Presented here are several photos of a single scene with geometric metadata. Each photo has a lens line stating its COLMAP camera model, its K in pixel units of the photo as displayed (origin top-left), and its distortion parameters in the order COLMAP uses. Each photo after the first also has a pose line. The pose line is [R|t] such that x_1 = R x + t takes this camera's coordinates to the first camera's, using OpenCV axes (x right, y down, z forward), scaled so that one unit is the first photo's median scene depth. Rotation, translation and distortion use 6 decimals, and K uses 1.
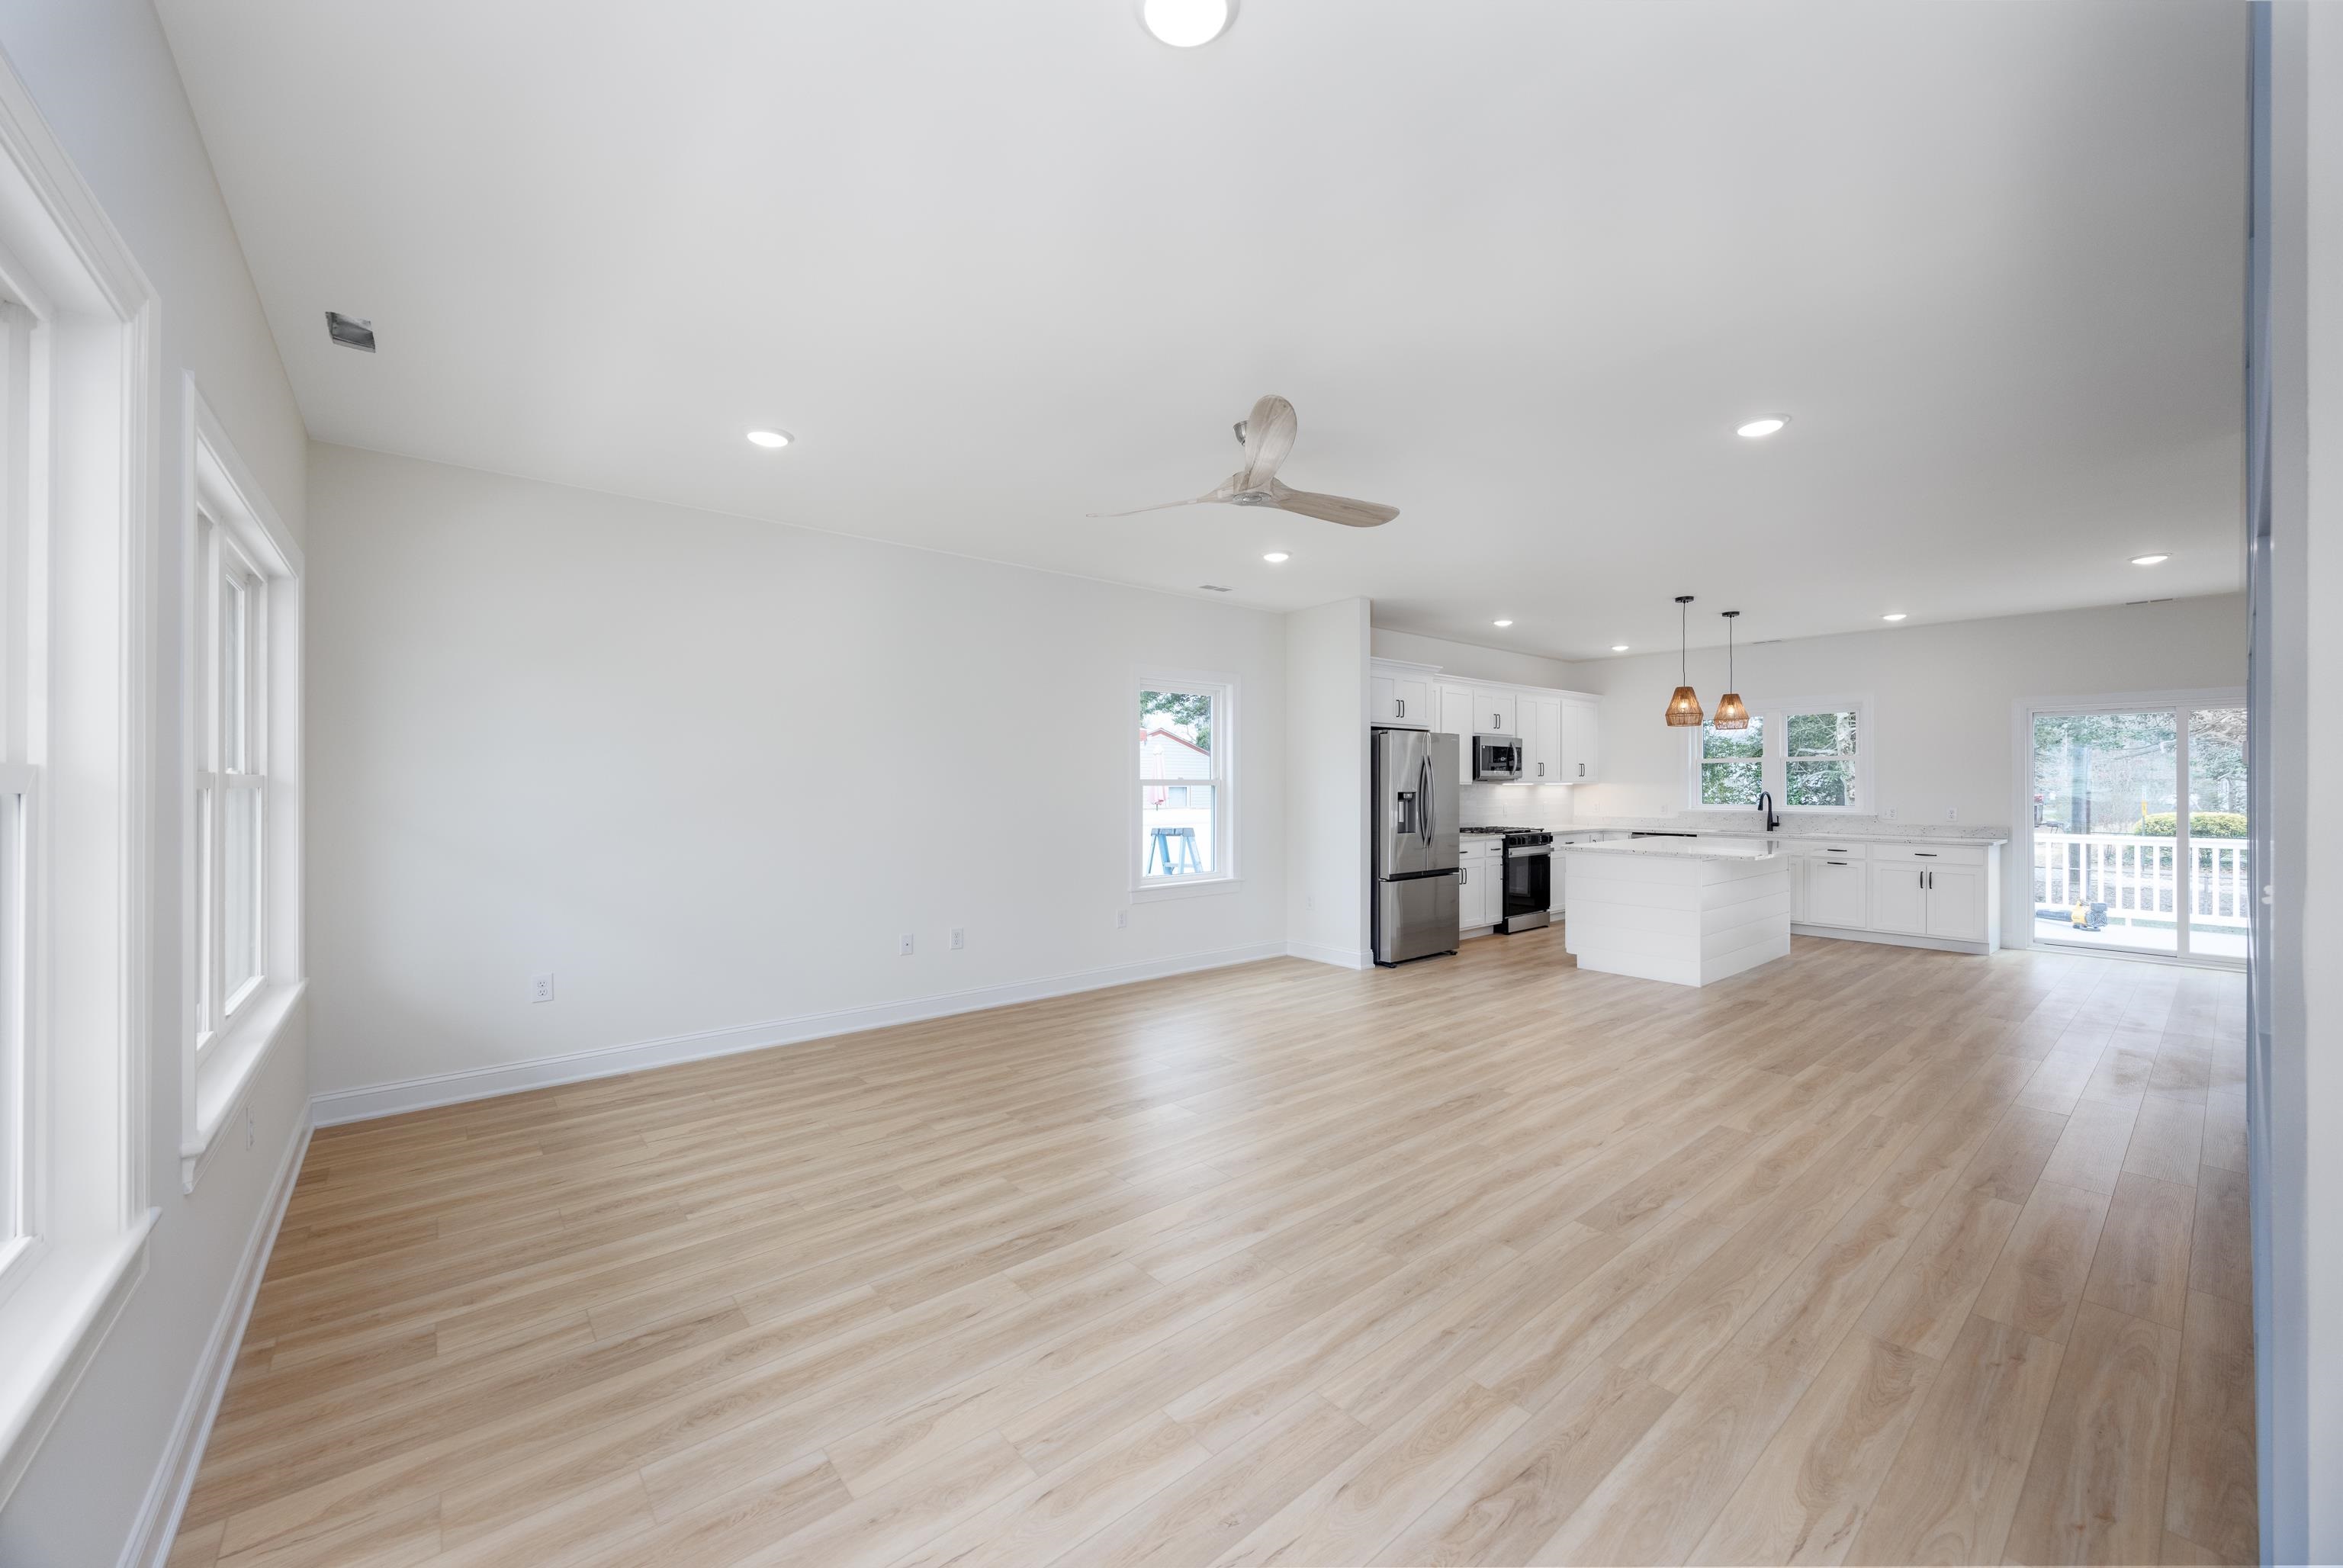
lens RADIAL K [[893.1, 0, 1170.0], [0, 893.1, 780.4], [0, 0, 1]] dist [0.000251, 0.000213]
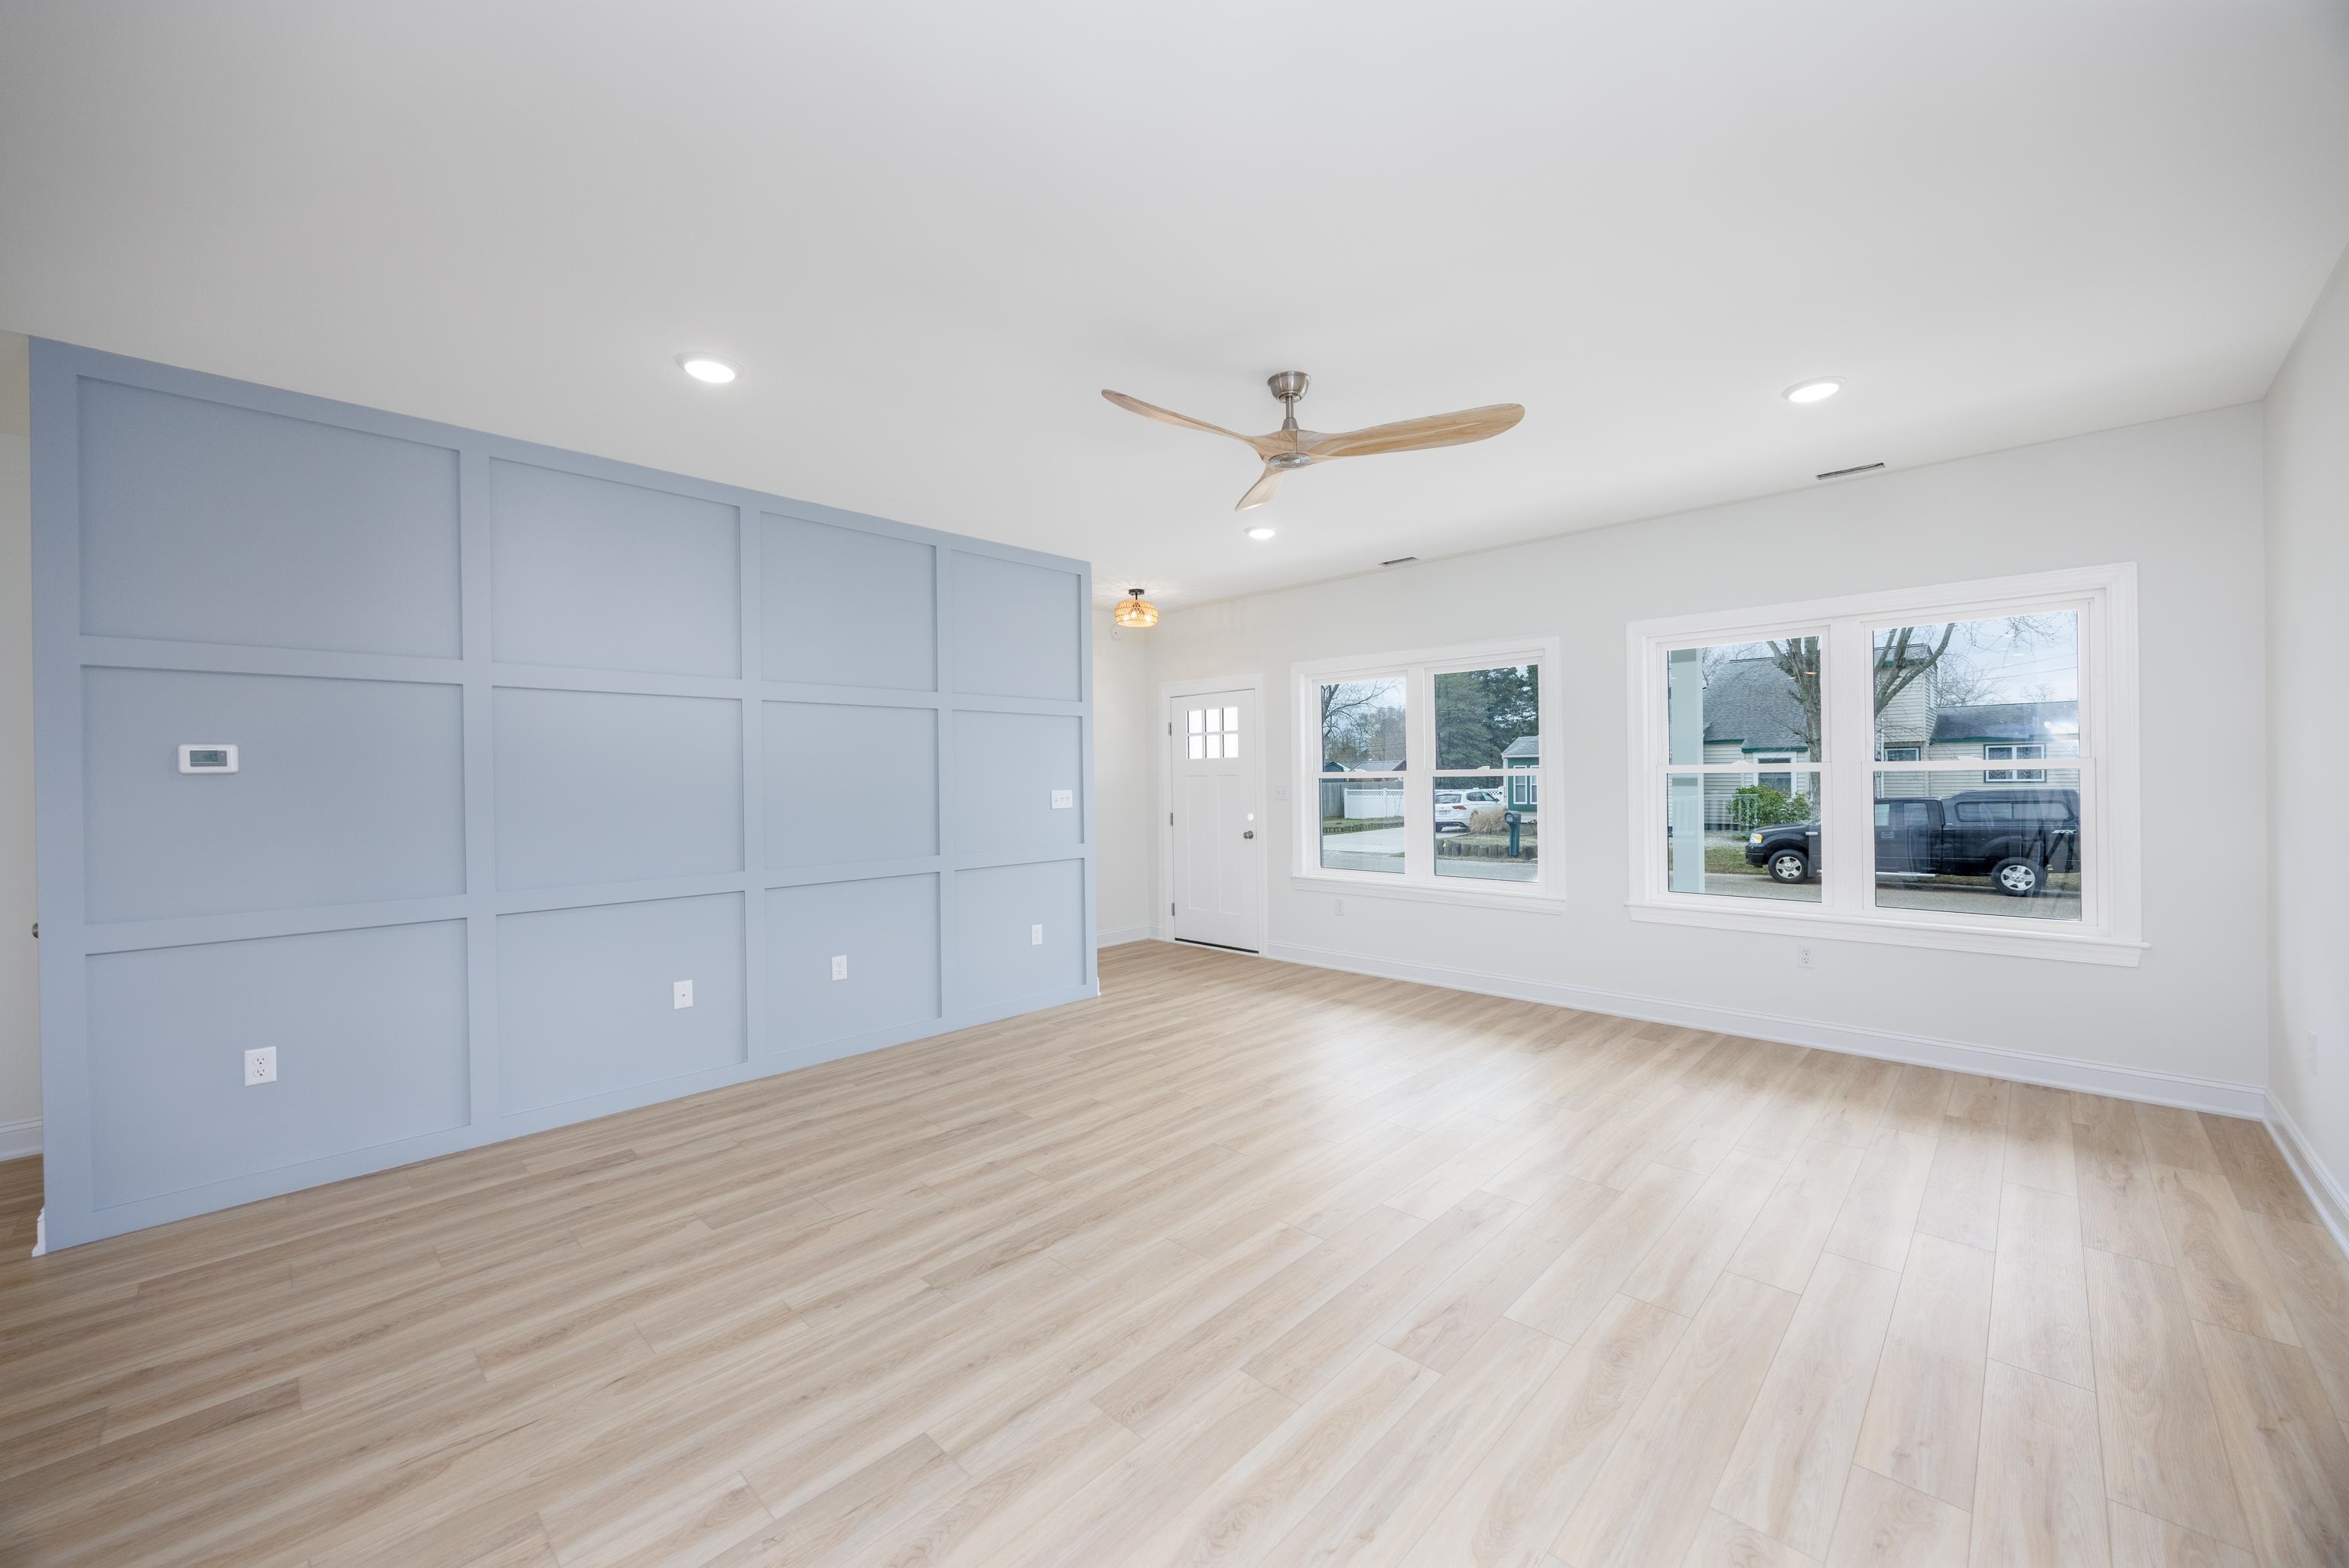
lens RADIAL K [[895.3, 0, 1174.3], [0, 895.3, 778.6], [0, 0, 1]] dist [0.000251, 0.000213]
pose [[-0.994194, 0.016454, -0.106340, 0.317693], [0.016811, 0.999856, -0.002455, 0.005285], [0.106284, -0.004229, -0.994327, 1.951099]]
